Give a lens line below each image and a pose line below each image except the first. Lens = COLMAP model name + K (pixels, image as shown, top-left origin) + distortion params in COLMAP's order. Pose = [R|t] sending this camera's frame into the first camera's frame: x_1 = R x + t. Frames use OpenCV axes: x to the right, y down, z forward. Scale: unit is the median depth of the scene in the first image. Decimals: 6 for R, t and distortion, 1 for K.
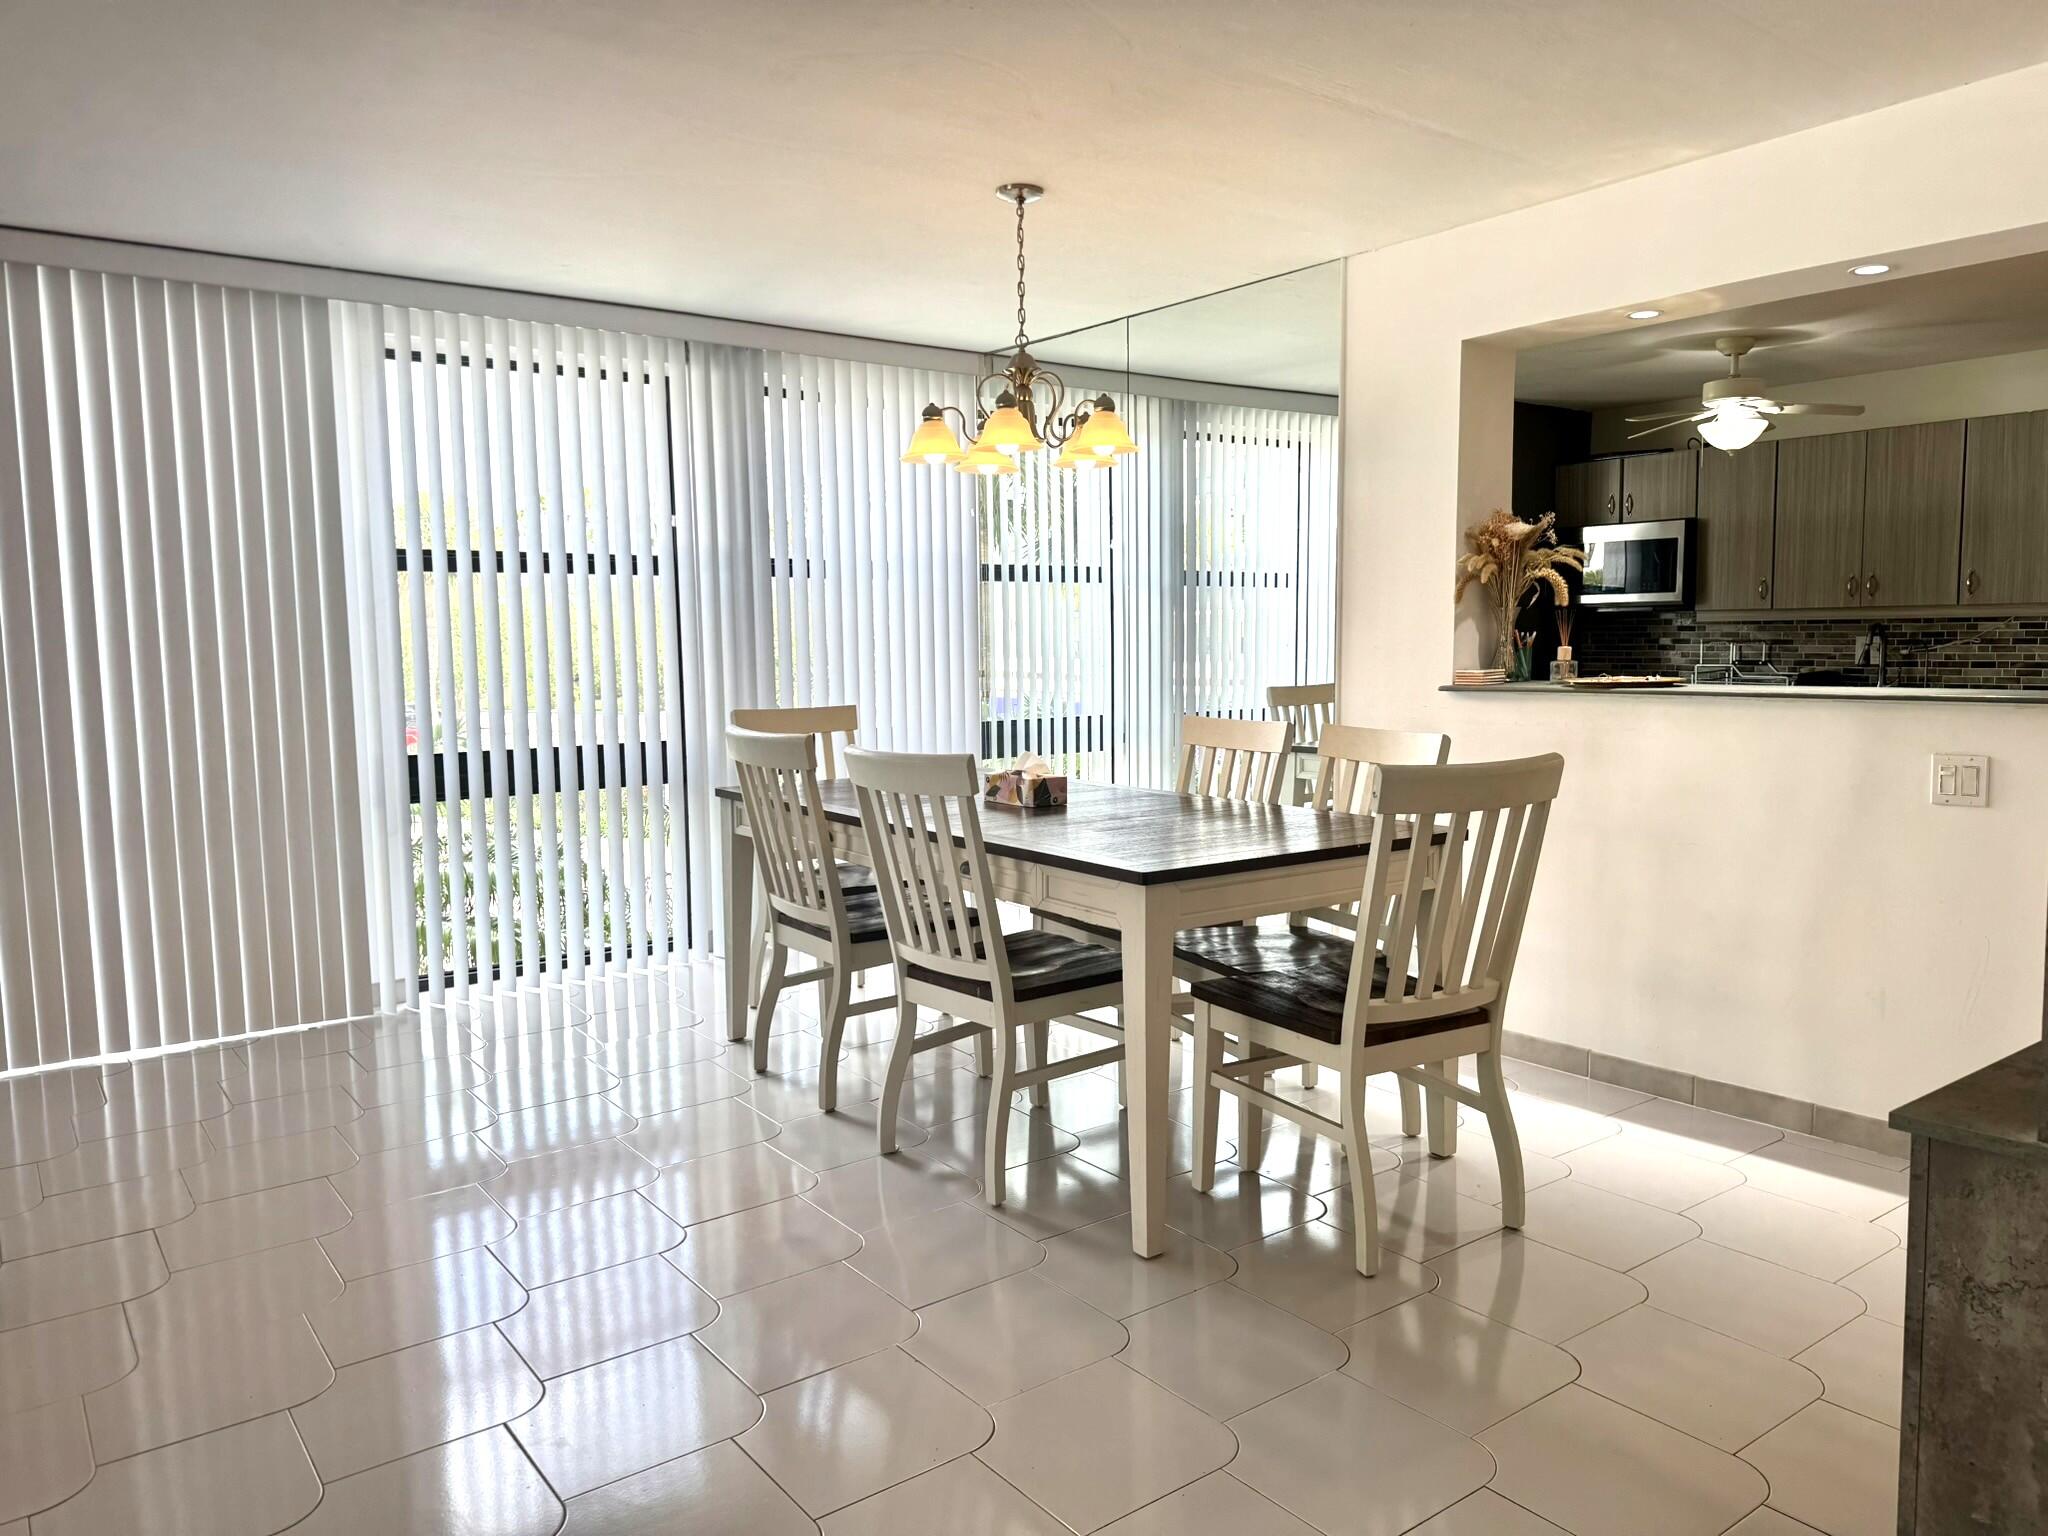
lens RADIAL K [[1457.4, 0, 1026.5], [0, 1457.4, 772.8], [0, 0, 1]] dist [0.074136, -0.082496]
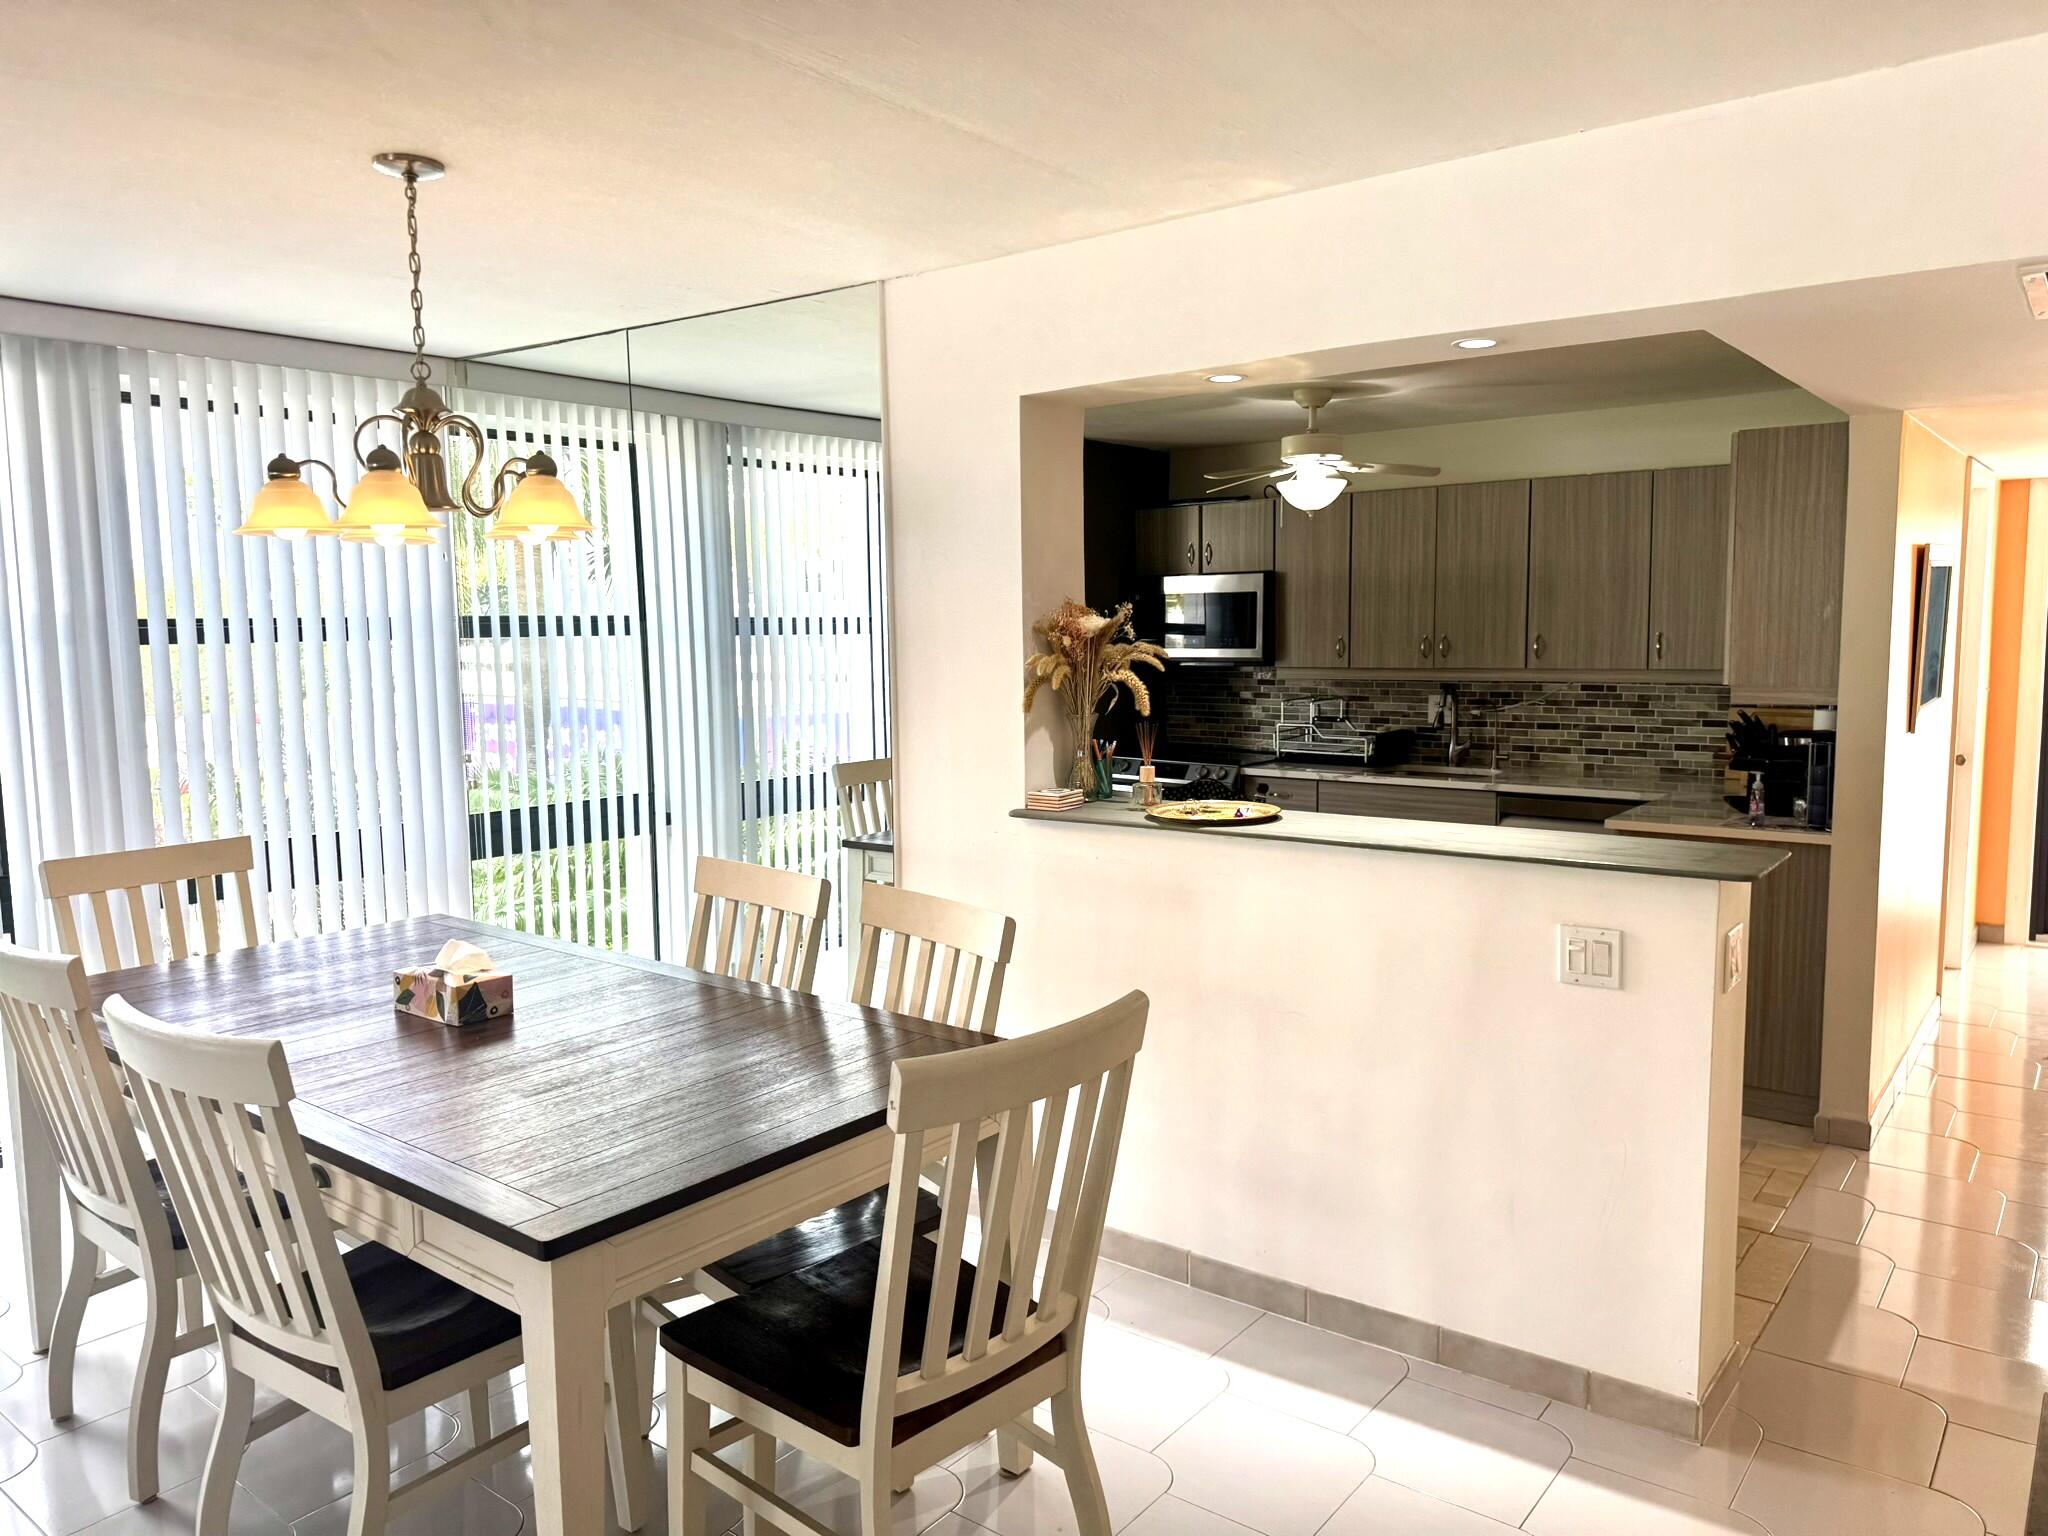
lens RADIAL K [[1457.4, 0, 1022.9], [0, 1457.4, 763.5], [0, 0, 1]] dist [0.074136, -0.082496]
pose [[0.965656, -0.028790, 0.258222, 0.079521], [0.028179, 0.999584, 0.006069, -0.090718], [-0.258290, 0.001416, 0.966066, 0.207994]]
